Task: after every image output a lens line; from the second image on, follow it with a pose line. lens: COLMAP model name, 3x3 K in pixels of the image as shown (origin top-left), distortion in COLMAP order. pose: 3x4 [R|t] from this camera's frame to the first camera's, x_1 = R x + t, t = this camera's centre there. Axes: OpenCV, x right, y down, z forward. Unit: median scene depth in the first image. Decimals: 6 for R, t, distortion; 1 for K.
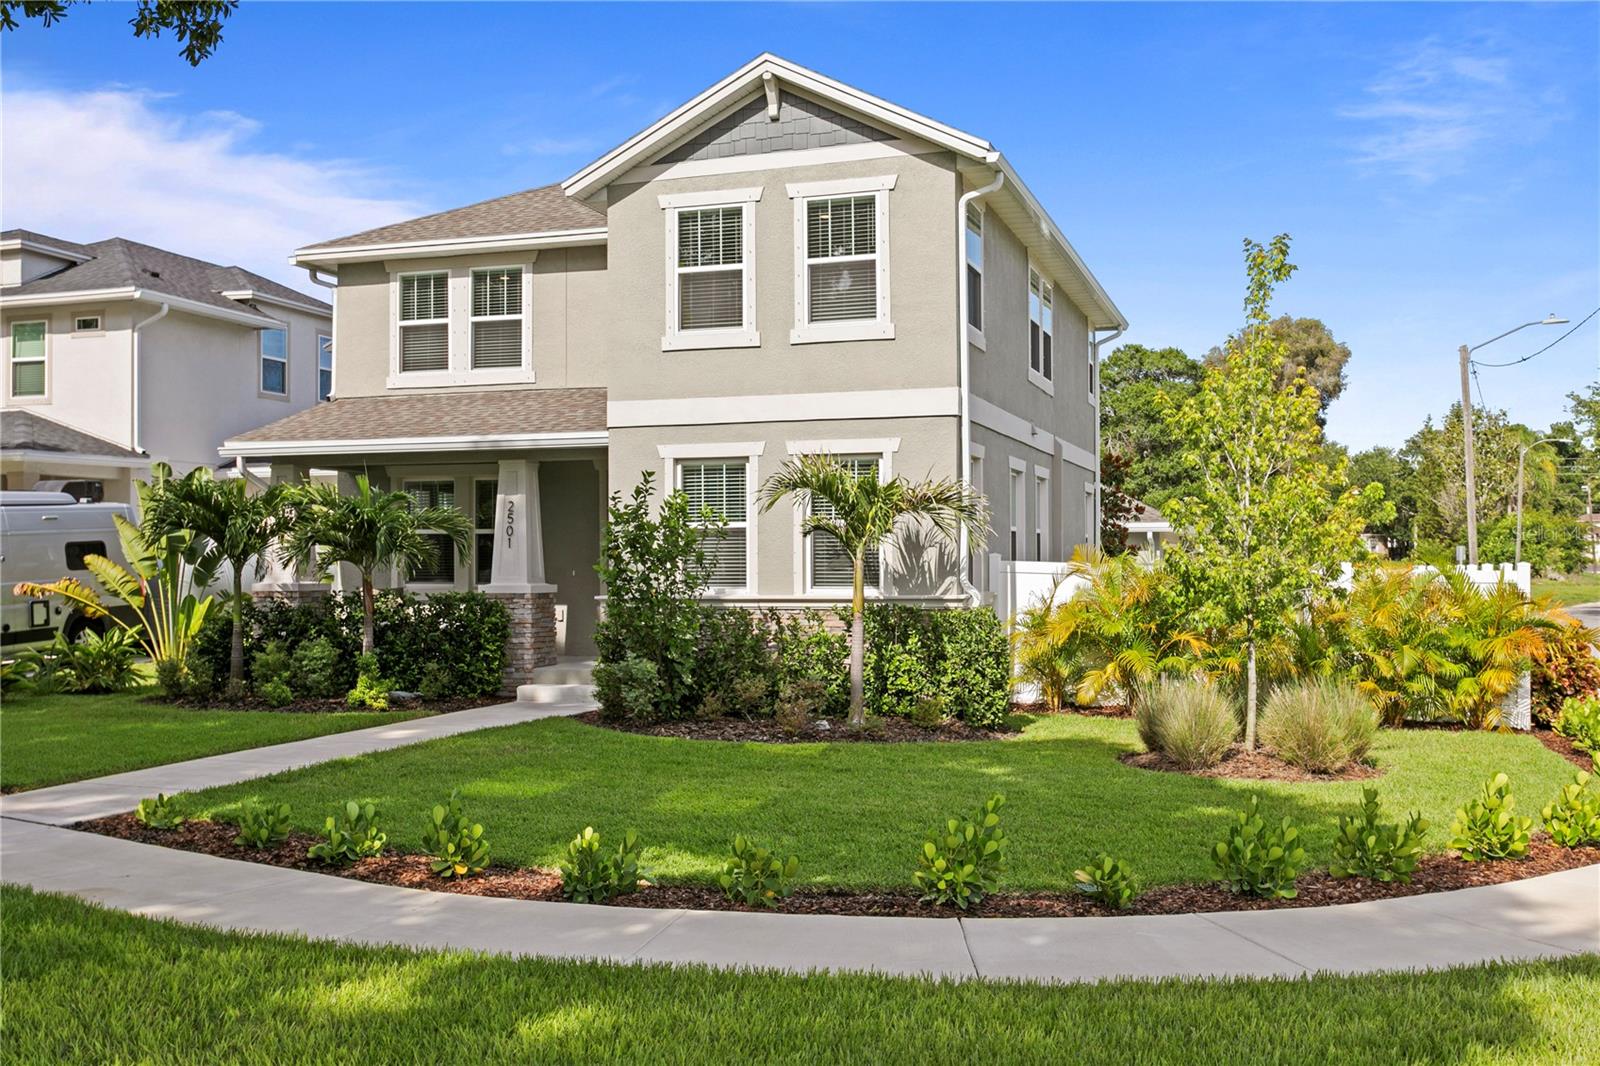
lens RADIAL K [[1538.5, 0, 787.7], [0, 1538.5, 540.8], [0, 0, 1]] dist [0.004375, 0.000000]
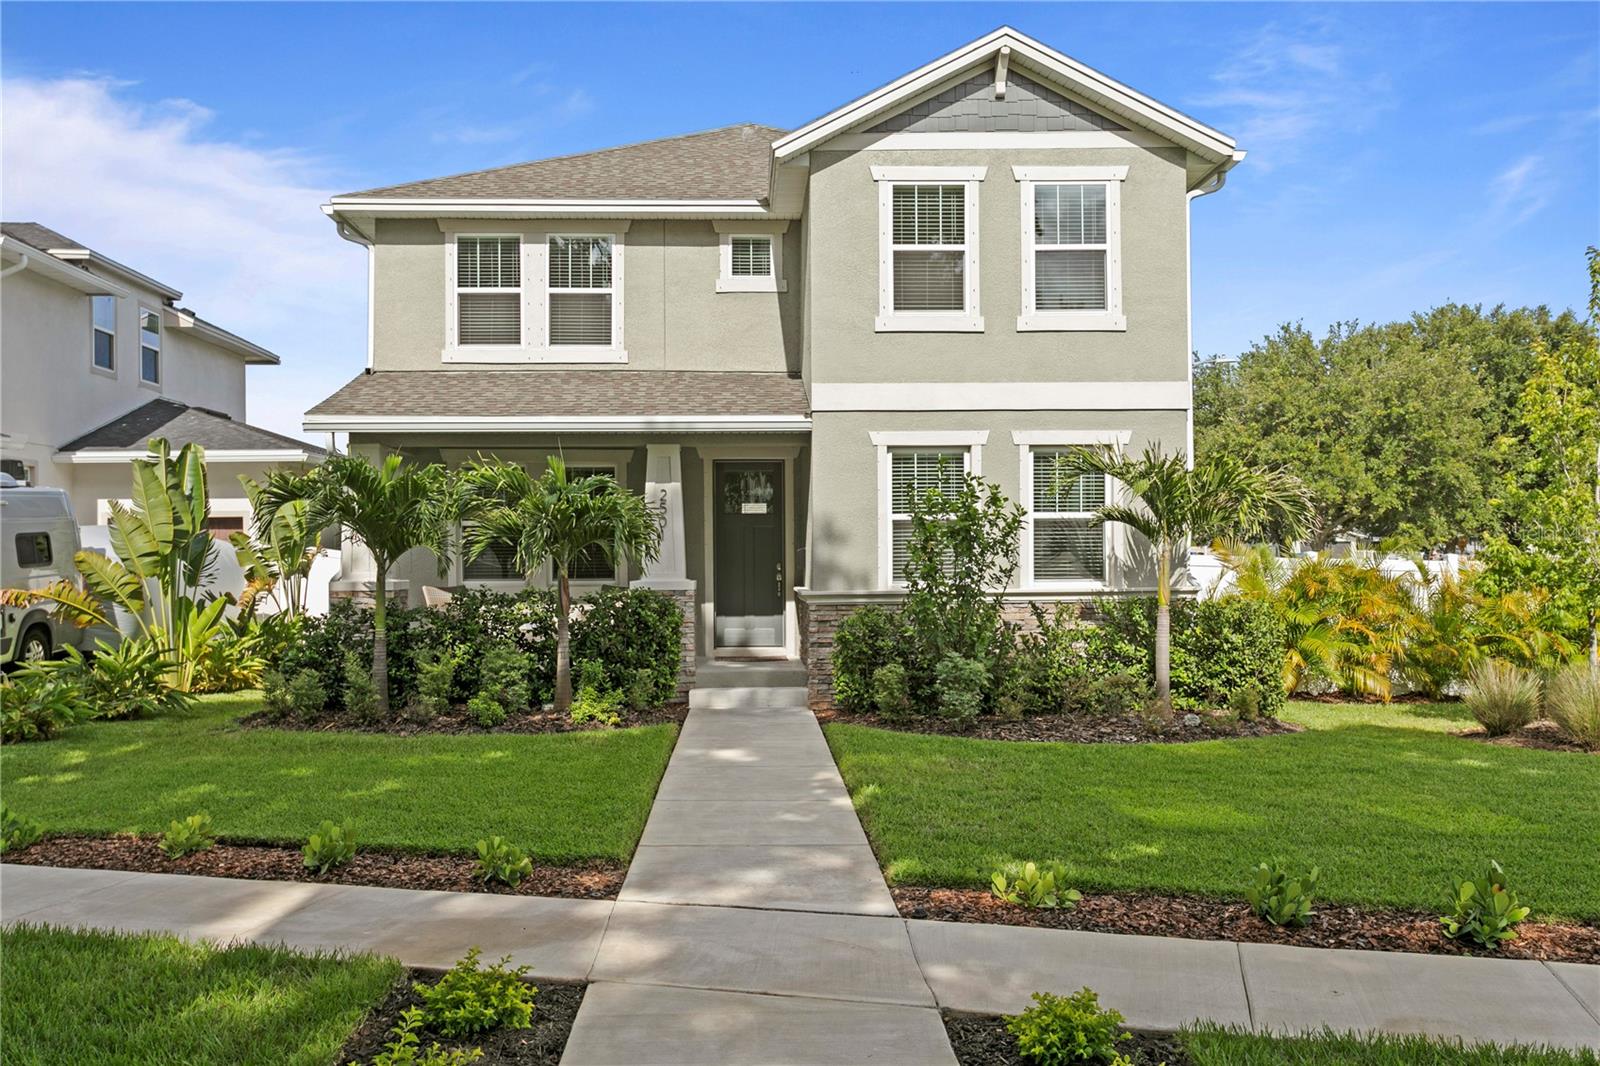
lens RADIAL K [[1329.7, 0, 781.7], [0, 1329.7, 556.1], [0, 0, 1]] dist [0.014985, 0.015482]
pose [[0.938032, -0.001470, 0.346546, -0.419269], [-0.001885, 0.999955, 0.009344, 0.006913], [-0.346544, -0.009418, 0.937987, 0.252988]]
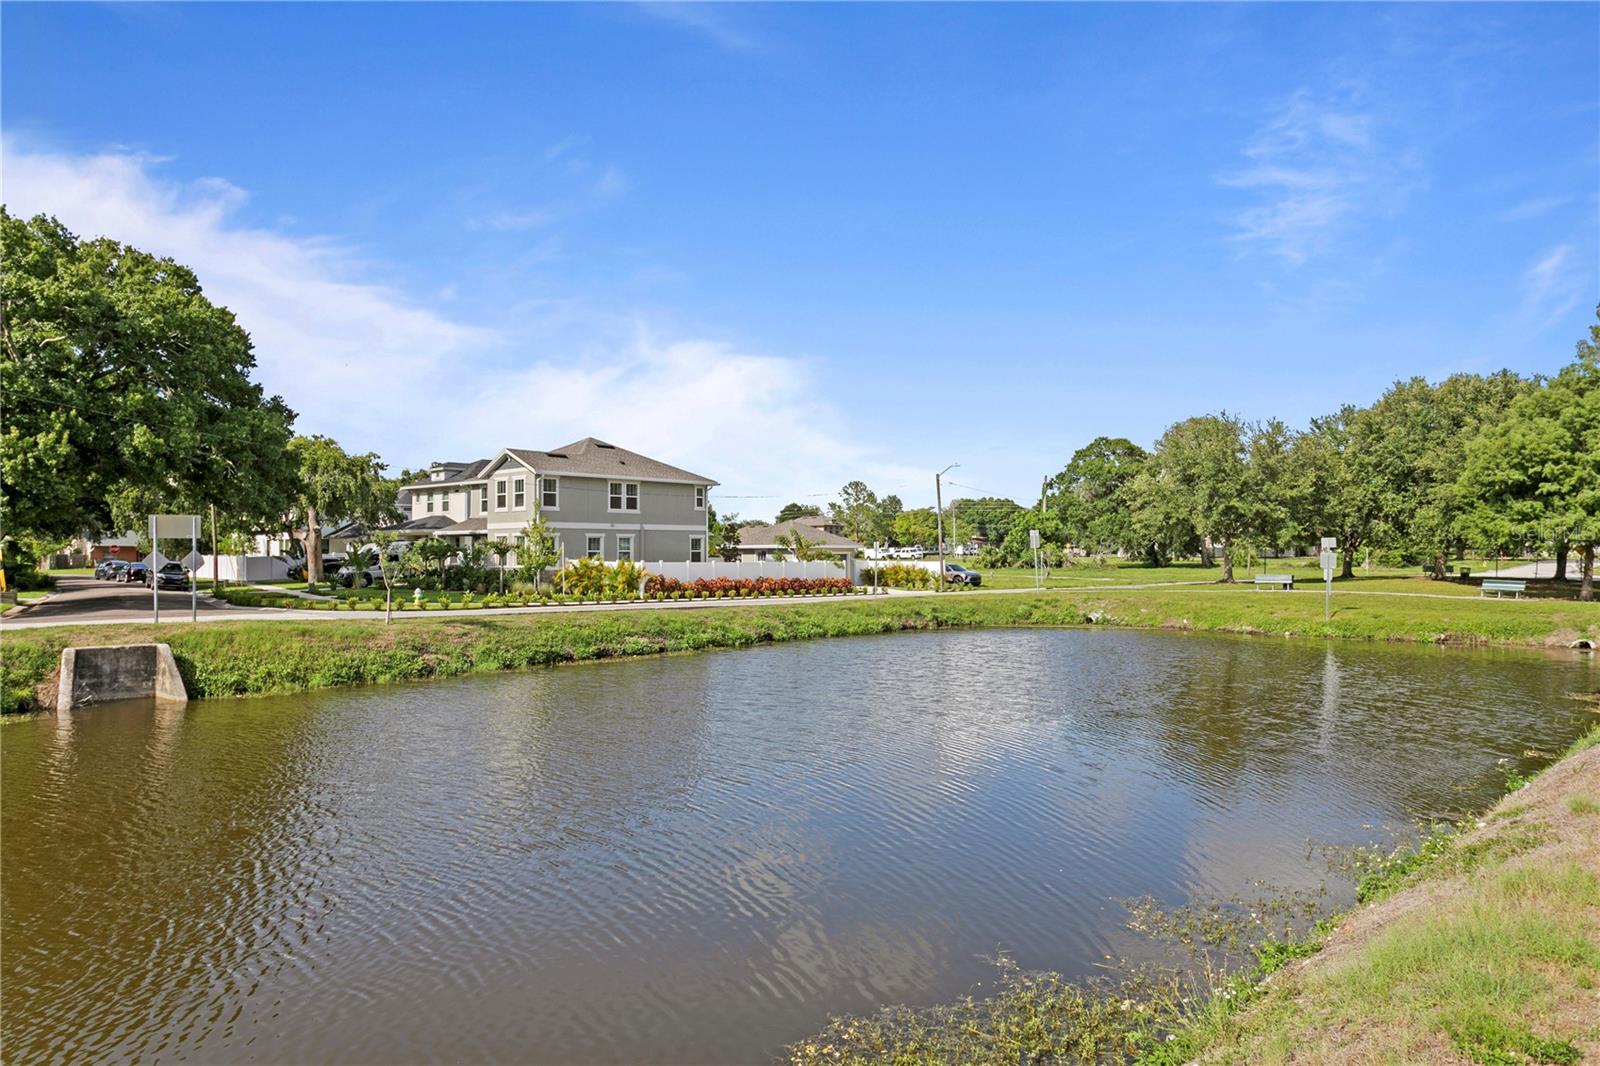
lens RADIAL K [[1068.2, 0, 804.7], [0, 1068.2, 536.4], [0, 0, 1]] dist [-0.002335, 0.001940]
pose [[0.923497, -0.001979, -0.383601, 1.936725], [-0.000330, 0.999982, -0.005954, -0.035792], [0.383606, 0.005625, 0.923480, -1.513770]]
